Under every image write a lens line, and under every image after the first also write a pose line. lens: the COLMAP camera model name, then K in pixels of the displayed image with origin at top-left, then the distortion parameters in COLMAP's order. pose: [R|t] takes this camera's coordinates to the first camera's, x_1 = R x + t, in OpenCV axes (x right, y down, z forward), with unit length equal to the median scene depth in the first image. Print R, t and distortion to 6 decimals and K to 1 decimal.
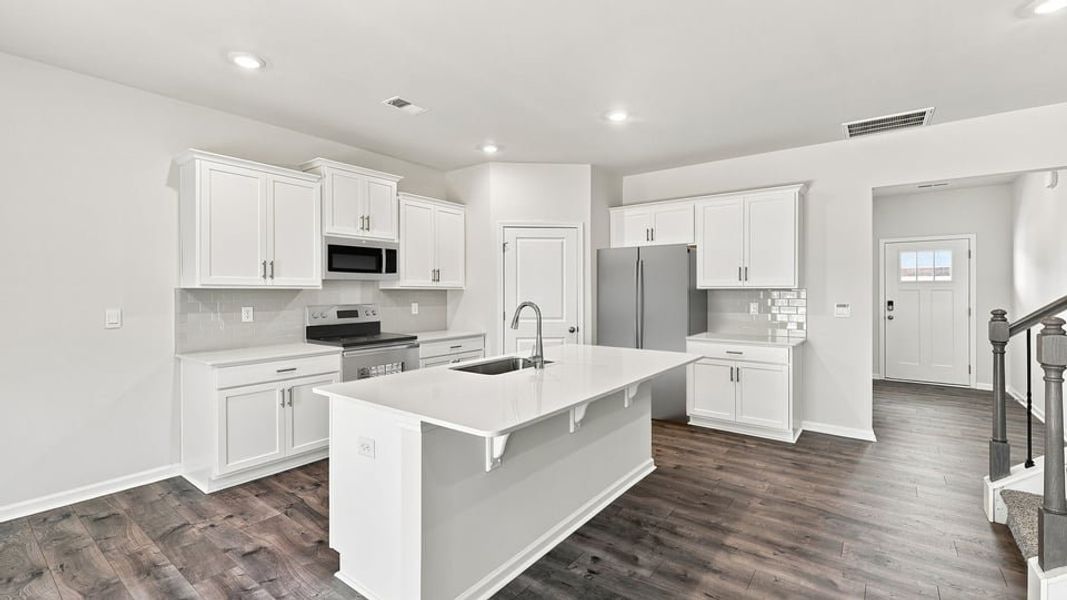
lens RADIAL K [[461.7, 0, 525.9], [0, 461.7, 292.7], [0, 0, 1]] dist [0.001644, -0.000316]
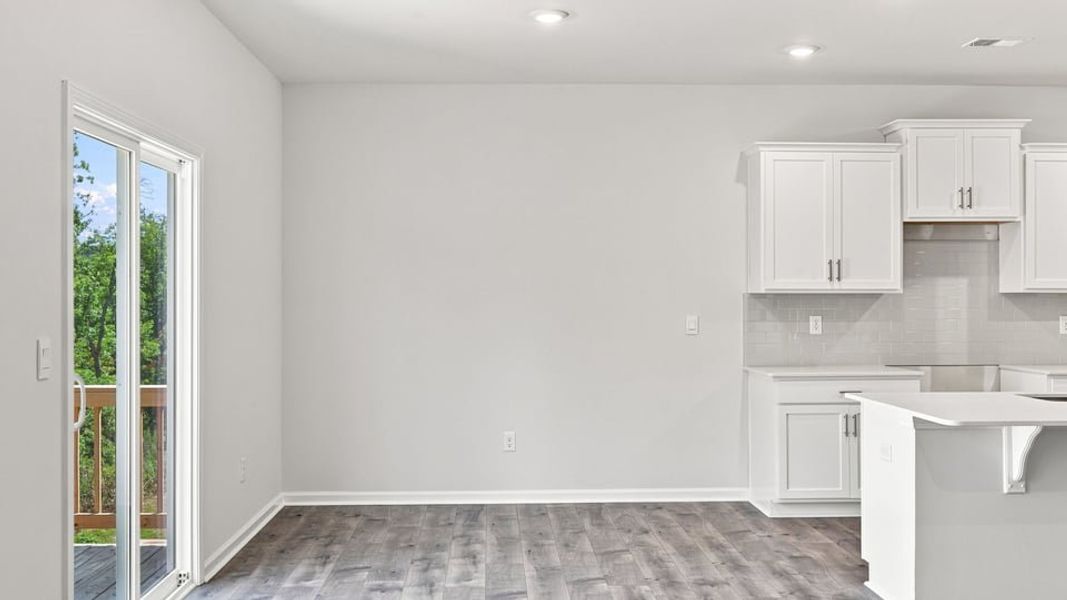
lens RADIAL K [[1049.5, 0, 533.5], [0, 1049.5, 300.0], [0, 0, 1]] dist [-0.000472, -0.007390]
pose [[0.643979, 0.000389, -0.765043, 0.558152], [-0.001055, 0.999999, -0.000380, 0.004606], [0.765042, 0.001051, 0.643979, -0.649261]]
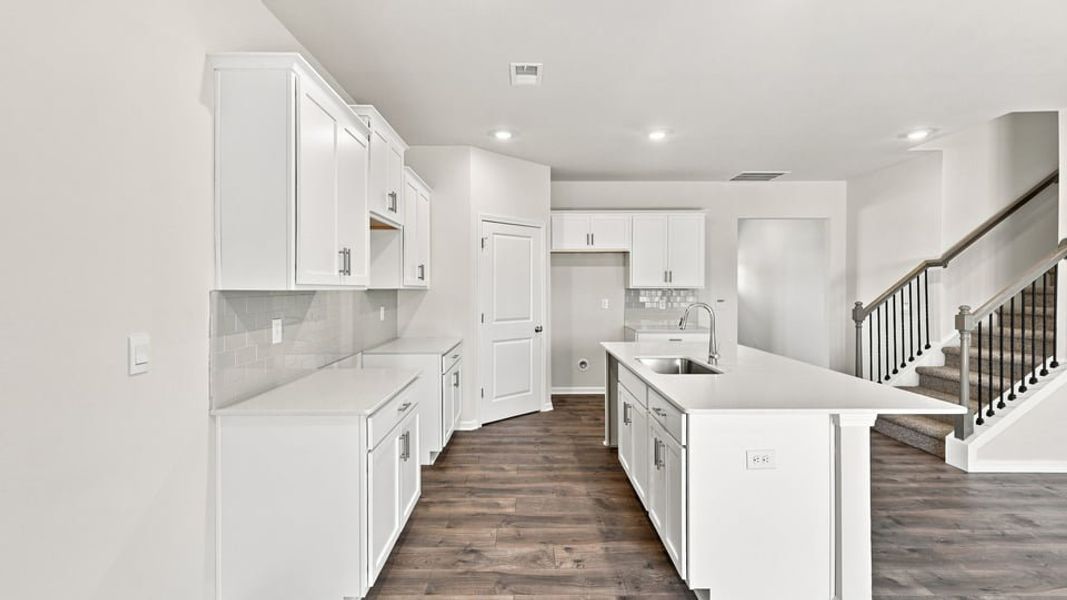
lens RADIAL K [[461.7, 0, 525.9], [0, 461.7, 292.7], [0, 0, 1]] dist [0.001644, -0.000316]
pose [[0.790653, -0.006771, 0.612226, -0.812902], [0.002837, 0.999969, 0.007394, -0.010072], [-0.612257, -0.004109, 0.790648, 0.341983]]
